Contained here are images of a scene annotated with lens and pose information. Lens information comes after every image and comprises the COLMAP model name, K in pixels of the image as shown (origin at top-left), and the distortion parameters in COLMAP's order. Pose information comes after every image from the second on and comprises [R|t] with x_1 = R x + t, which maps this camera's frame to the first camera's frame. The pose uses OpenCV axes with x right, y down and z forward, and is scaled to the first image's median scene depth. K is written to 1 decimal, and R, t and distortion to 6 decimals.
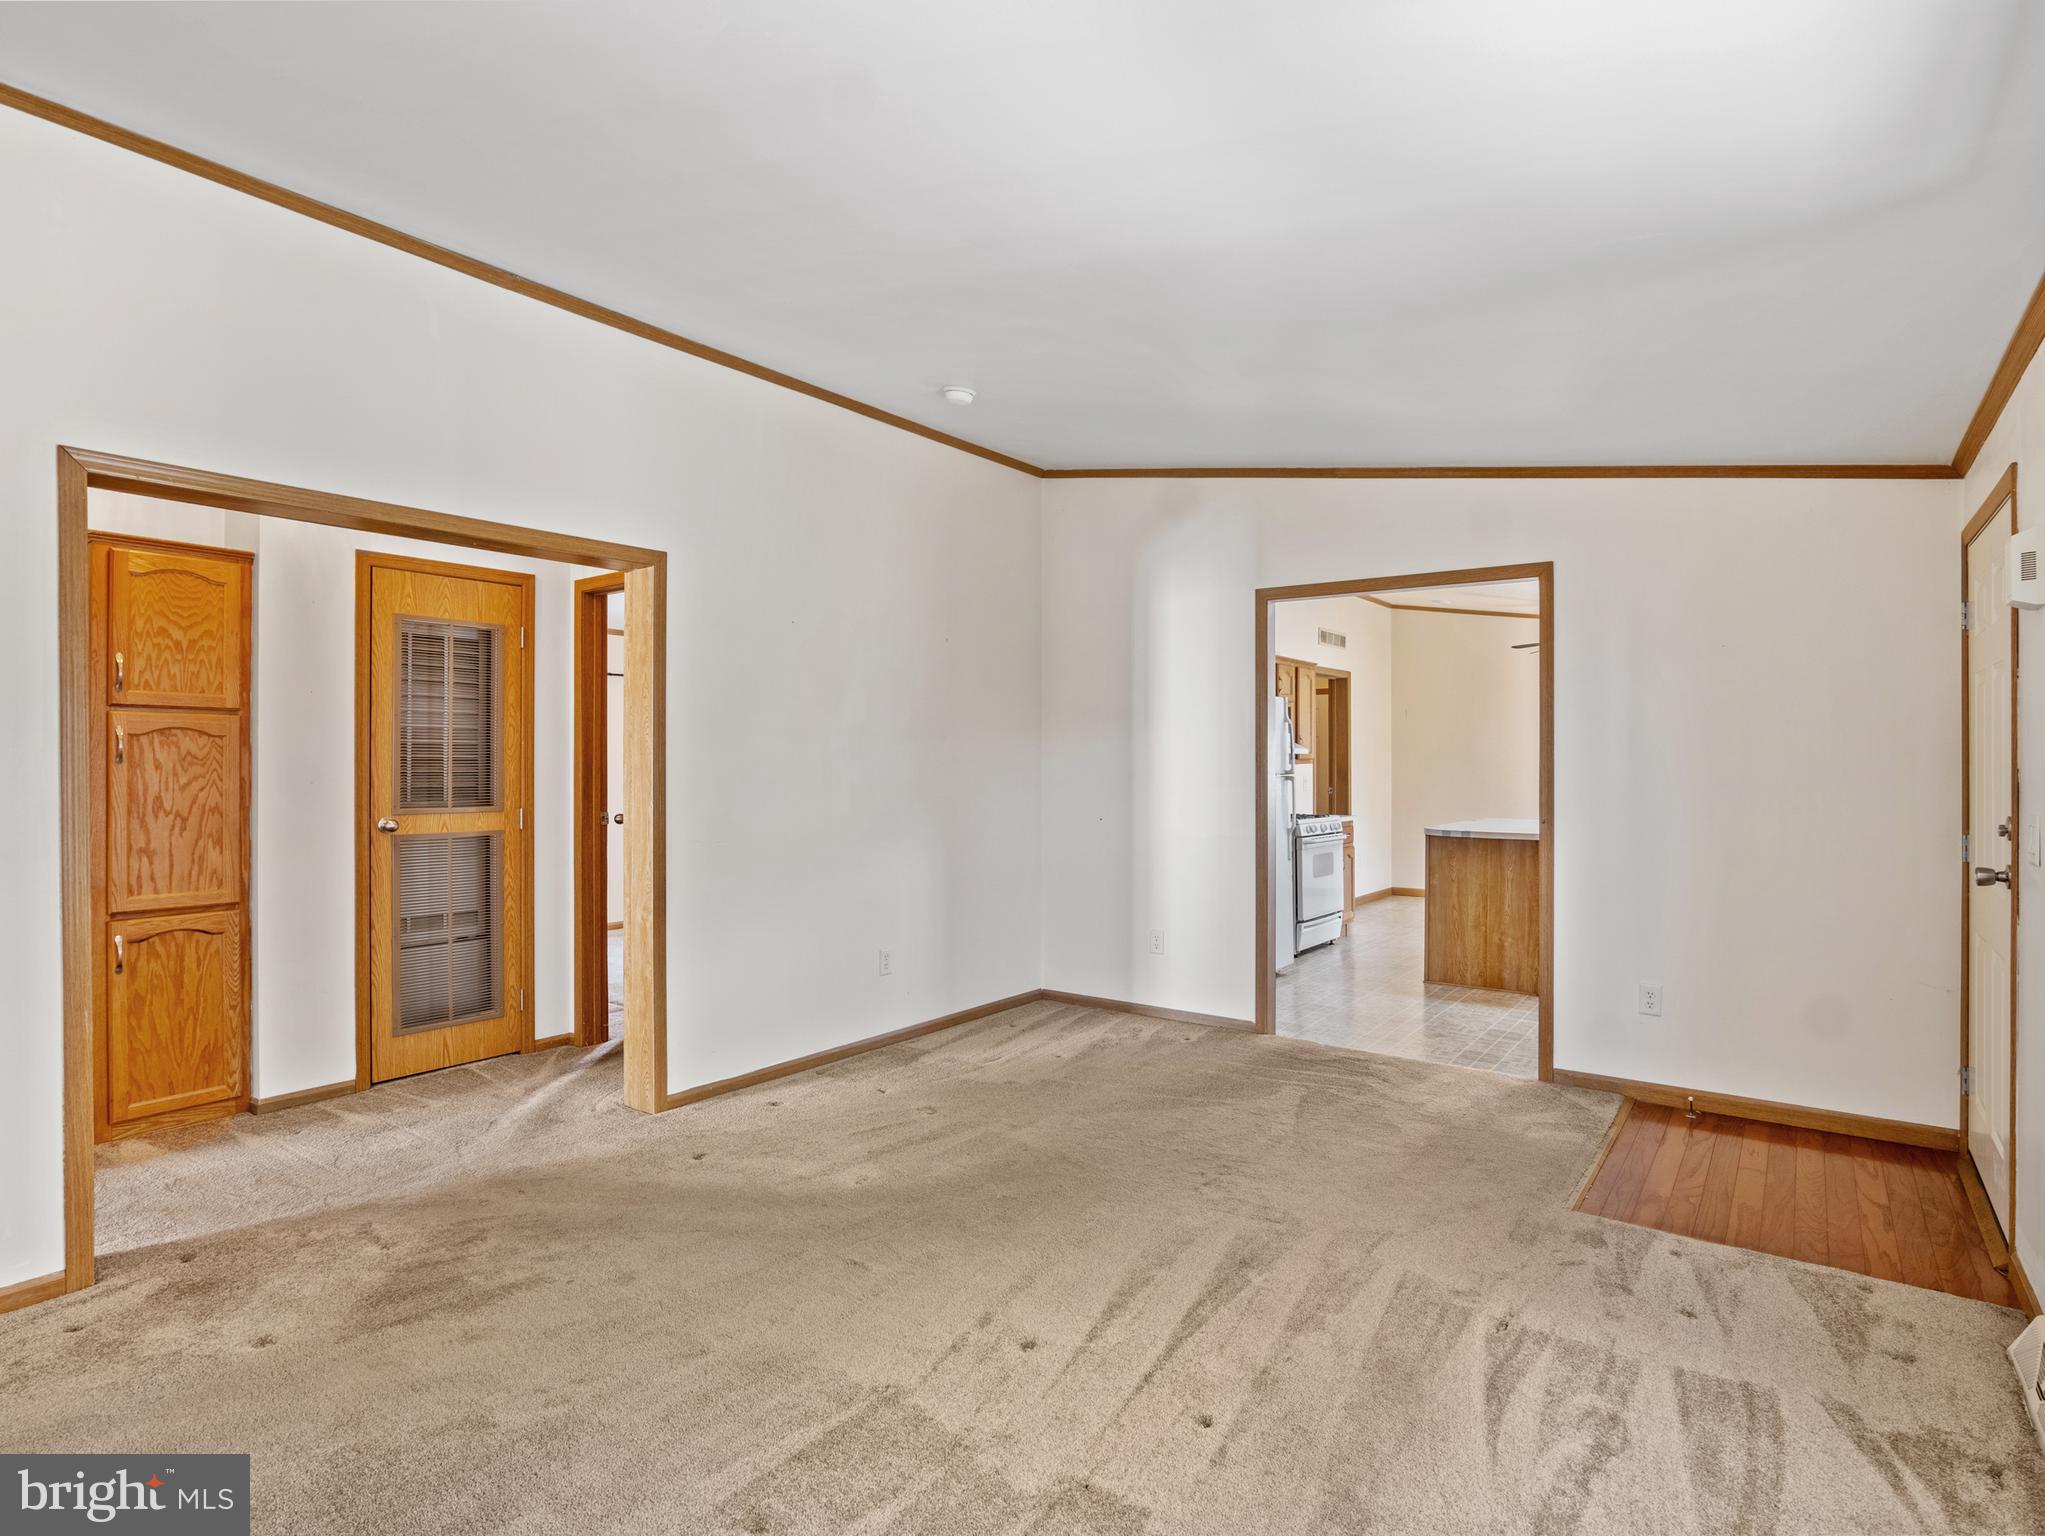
lens RADIAL K [[1066.7, 0, 1038.6], [0, 1066.7, 757.9], [0, 0, 1]] dist [-0.025814, 0.007792]
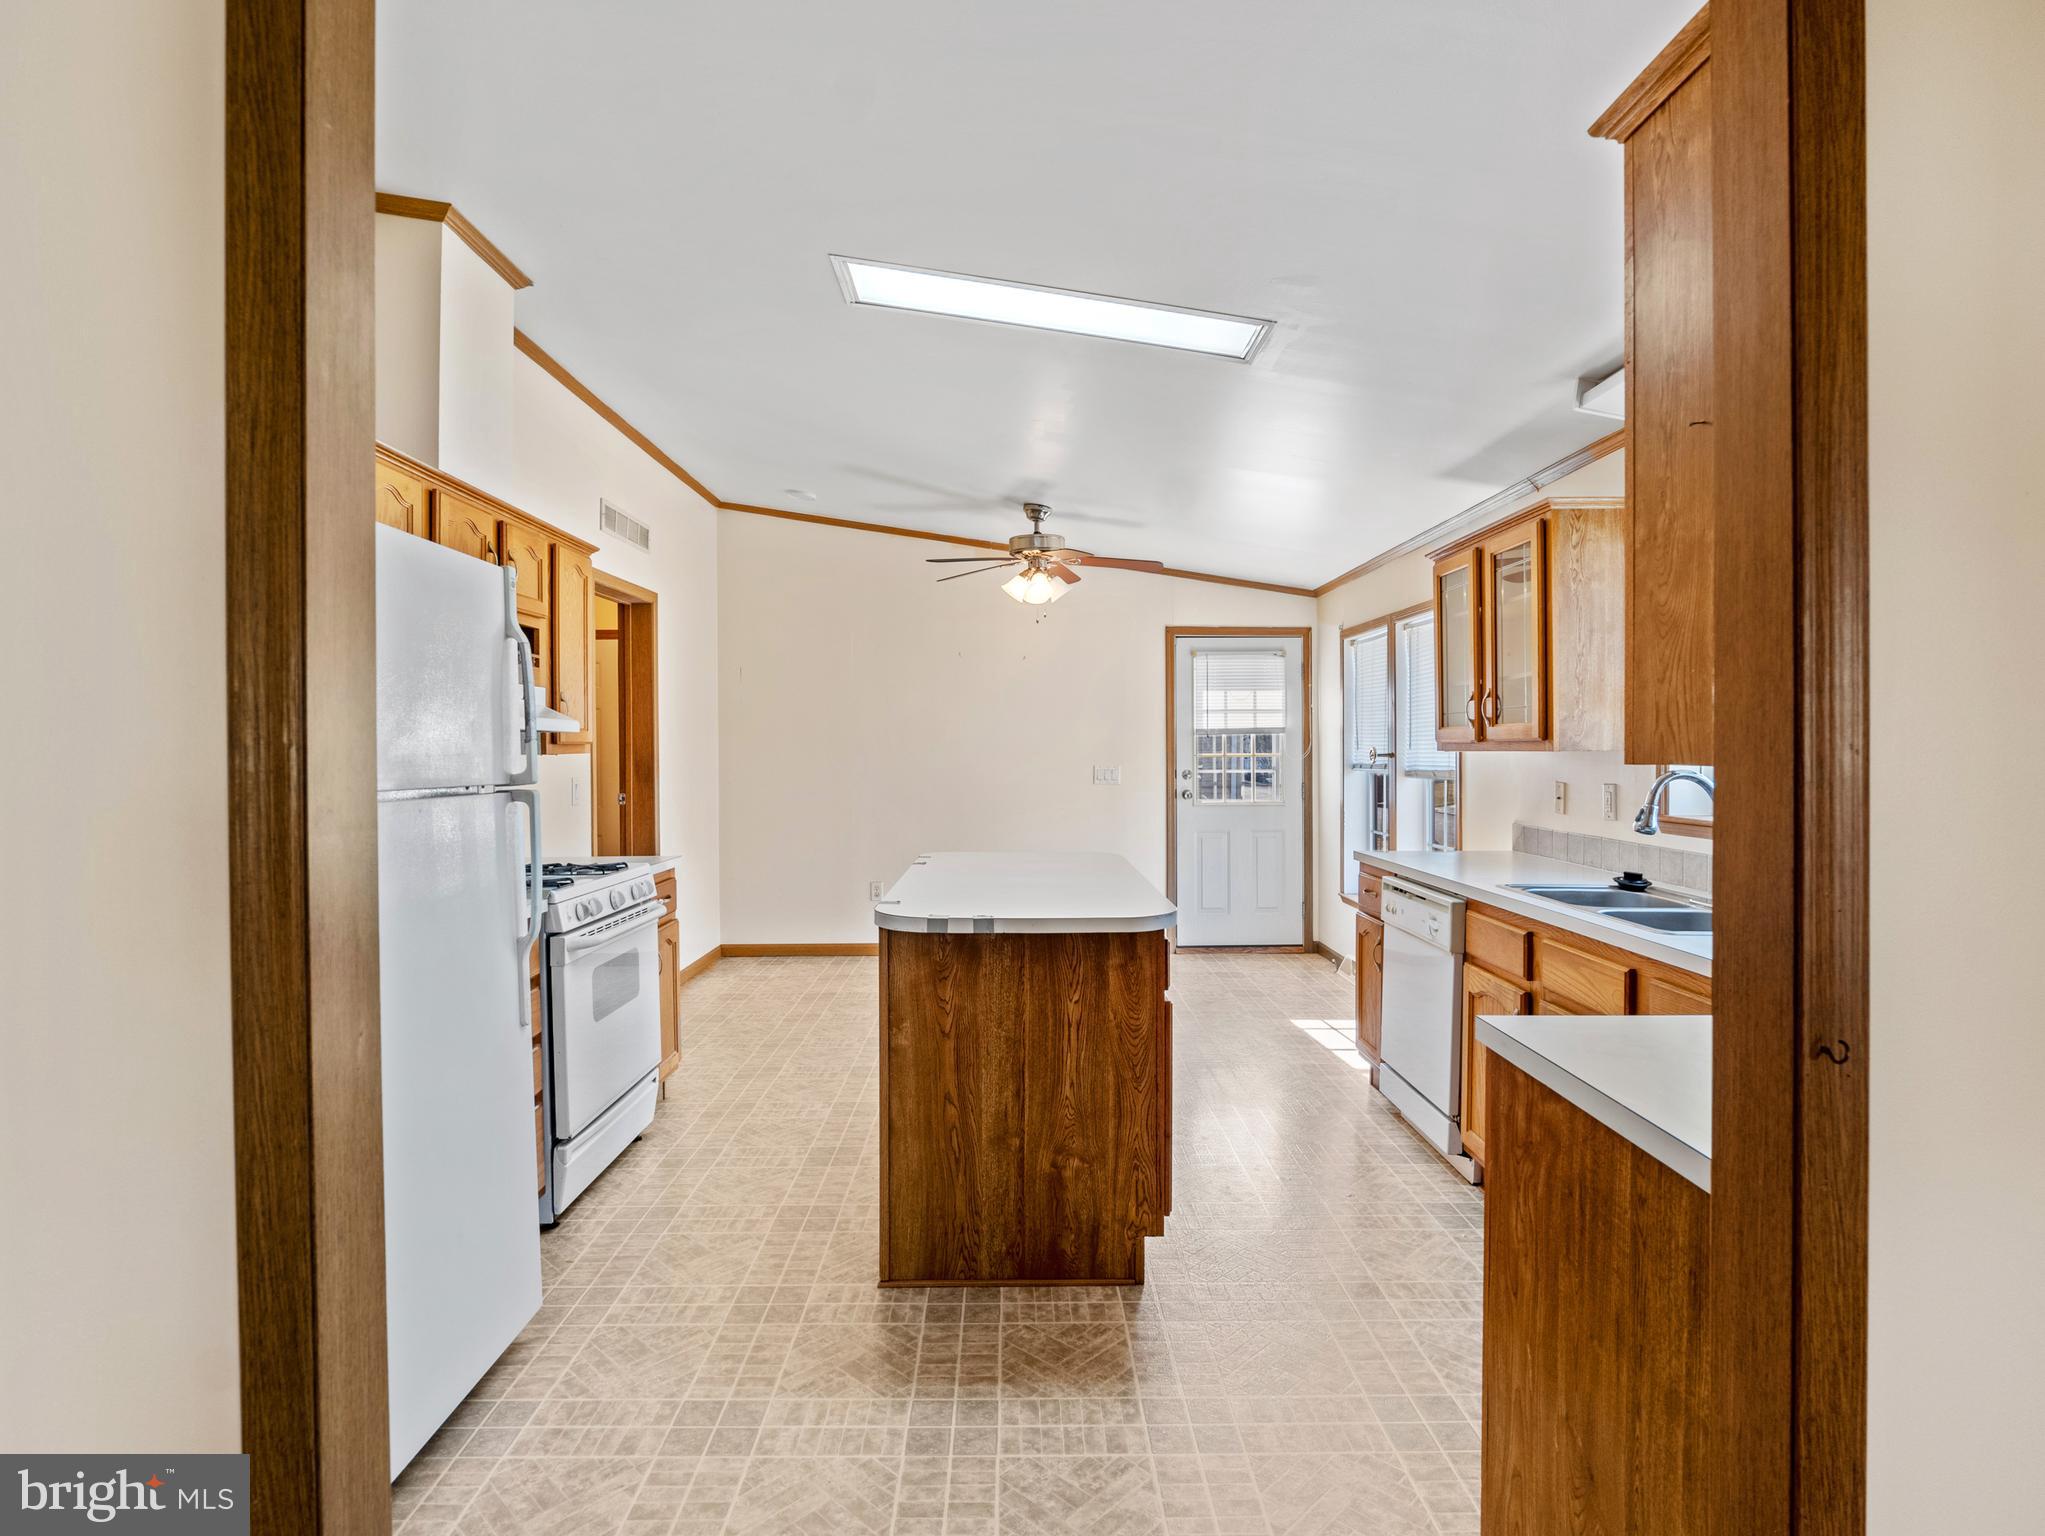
lens RADIAL K [[1066.7, 0, 1024.0], [0, 1066.7, 755.2], [0, 0, 1]] dist [-0.025814, 0.007792]
pose [[0.803187, -0.008504, 0.595667, 0.251986], [0.003389, 0.999947, 0.009706, 0.003984], [-0.595718, -0.005777, 0.803173, 0.971925]]
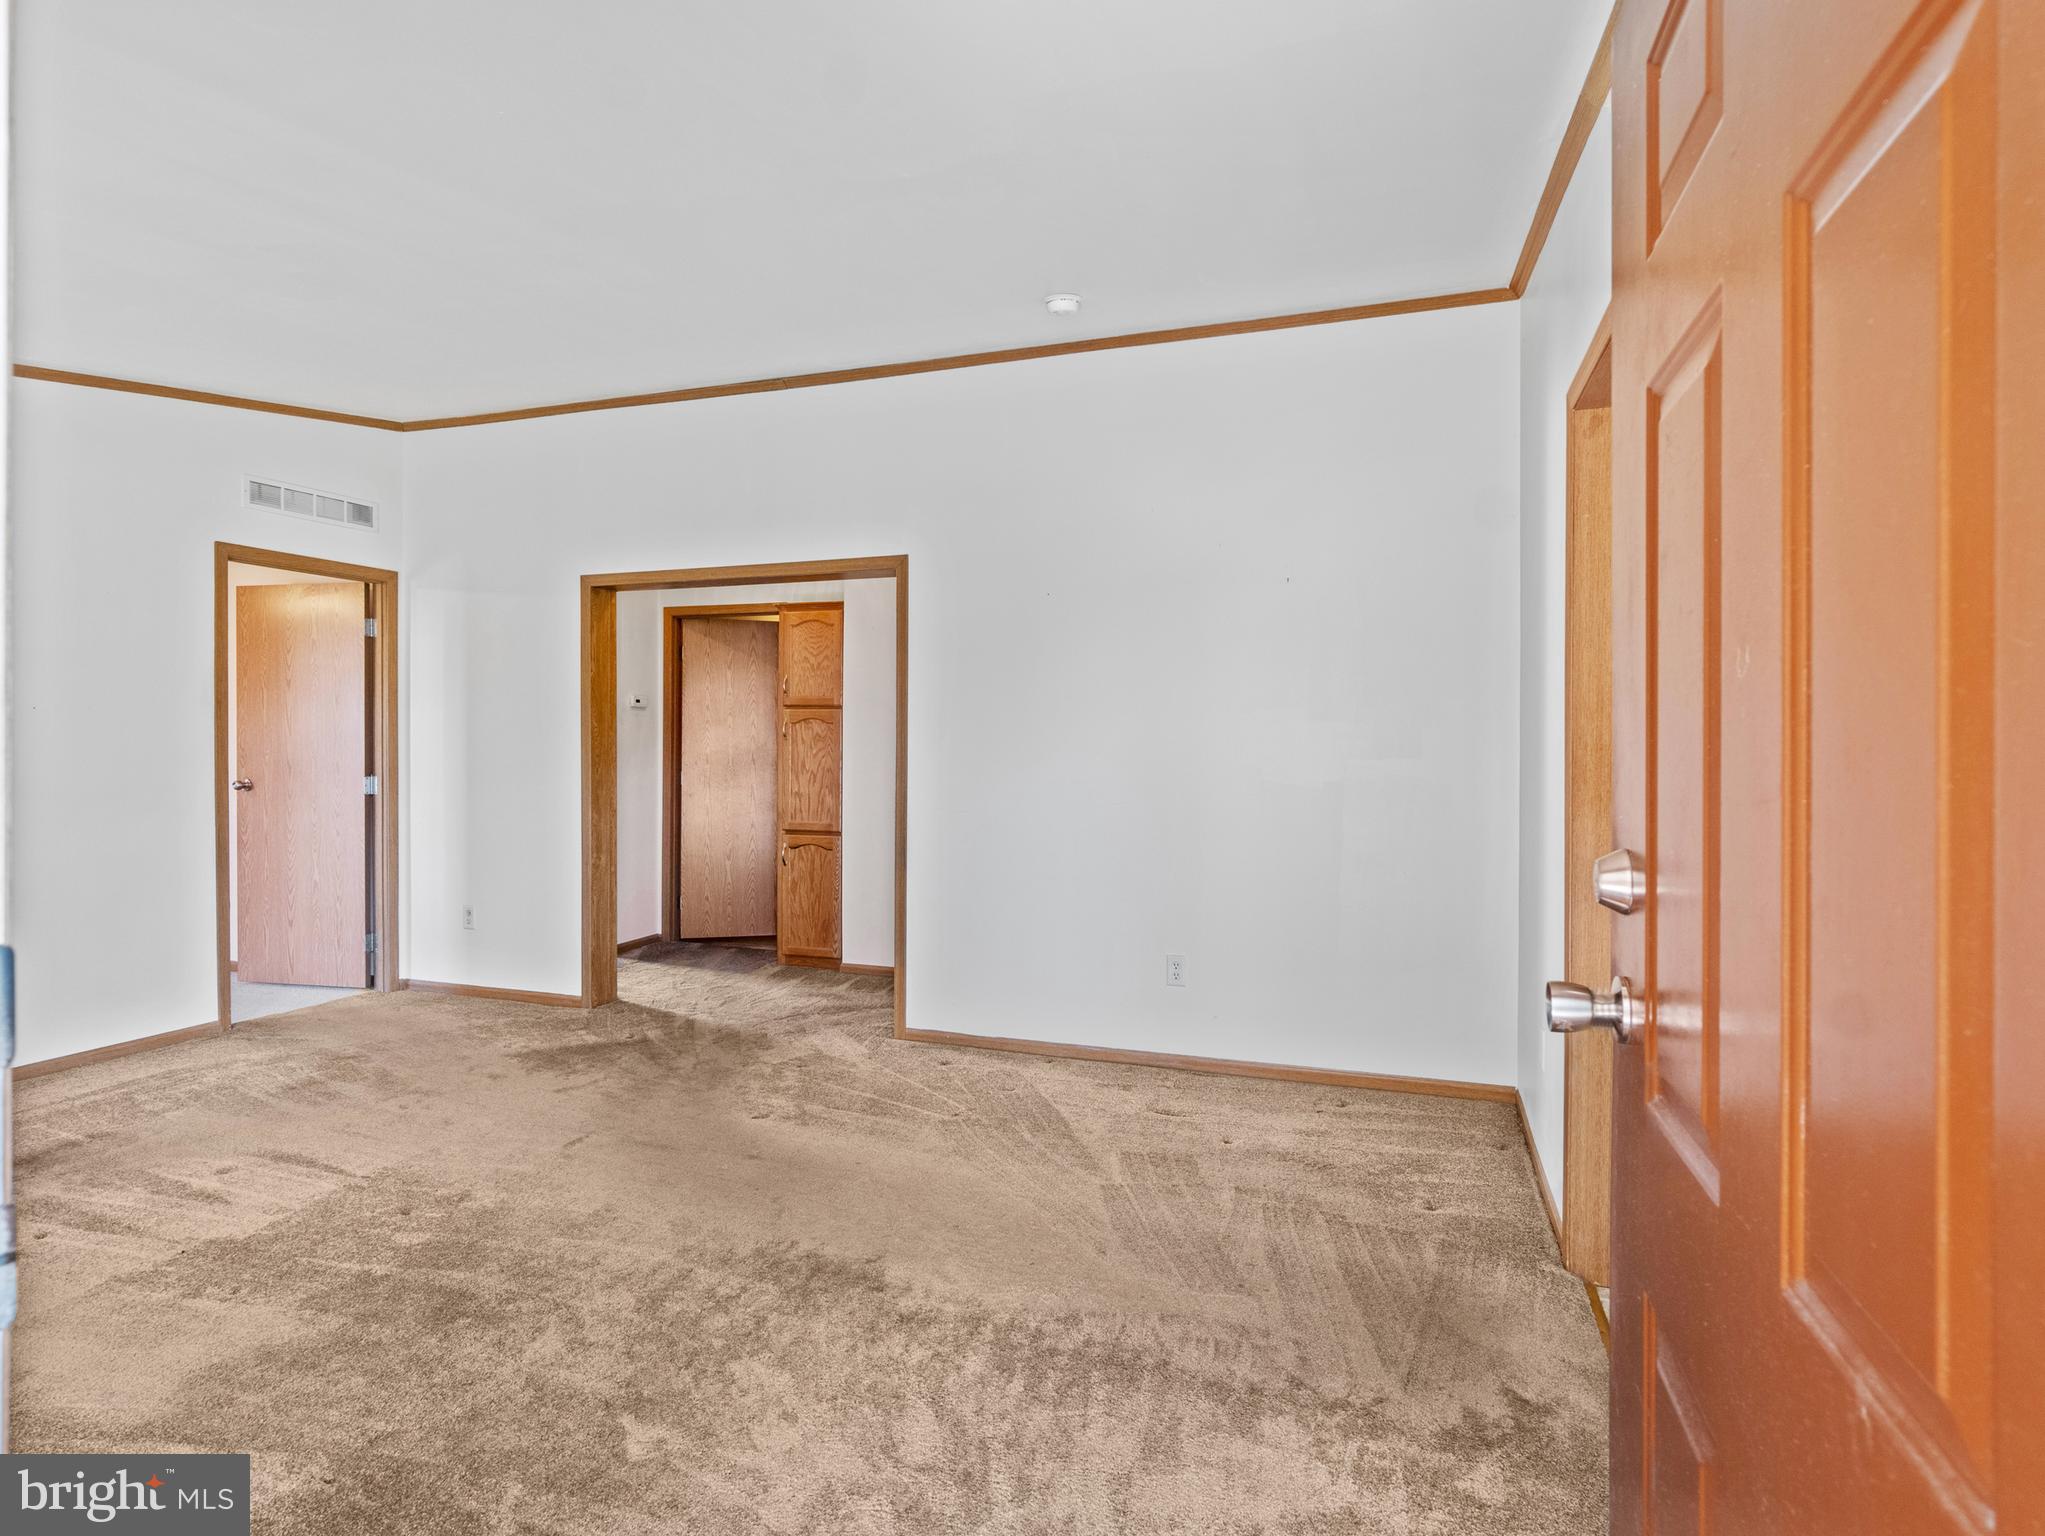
lens RADIAL K [[1066.7, 0, 1027.6], [0, 1066.7, 749.4], [0, 0, 1]] dist [-0.025814, 0.007792]
pose [[0.311133, 0.003146, -0.950361, 0.747490], [0.002271, 0.999989, 0.004054, 0.011856], [0.950364, -0.003420, 0.311123, 0.728721]]
